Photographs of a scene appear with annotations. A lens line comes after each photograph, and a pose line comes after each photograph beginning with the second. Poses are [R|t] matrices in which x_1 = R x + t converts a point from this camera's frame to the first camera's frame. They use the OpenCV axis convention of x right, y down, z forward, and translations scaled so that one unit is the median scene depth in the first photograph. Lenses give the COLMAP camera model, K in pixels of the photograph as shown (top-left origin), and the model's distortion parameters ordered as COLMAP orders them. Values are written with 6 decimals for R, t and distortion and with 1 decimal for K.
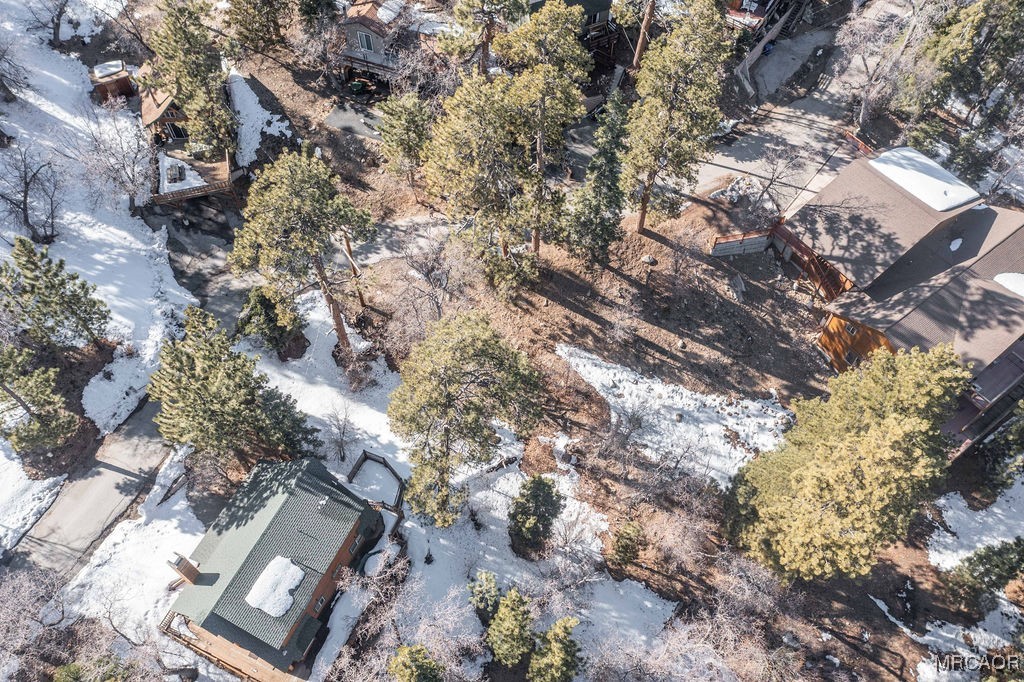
lens RADIAL K [[807.7, 0, 512.0], [0, 807.7, 341.0], [0, 0, 1]] dist [-0.008797, -0.002660]
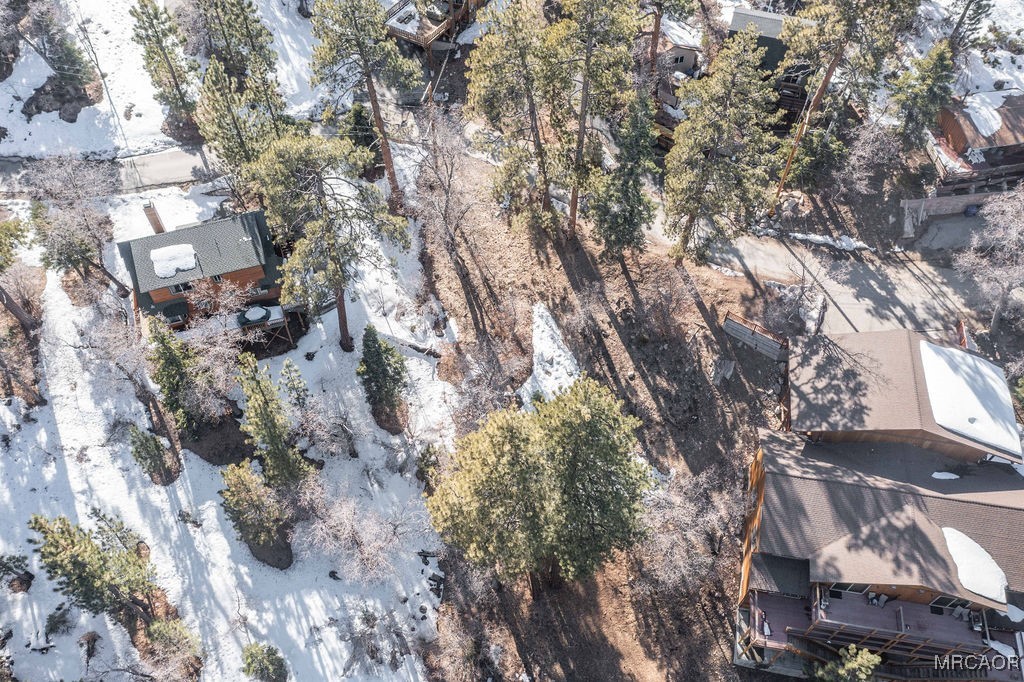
lens RADIAL K [[807.7, 0, 512.0], [0, 807.7, 341.0], [0, 0, 1]] dist [-0.008797, -0.002660]
pose [[0.691782, 0.587969, -0.419202, 0.510316], [-0.605453, 0.788653, 0.107016, -0.047463], [0.393527, 0.179776, 0.901564, 0.037467]]
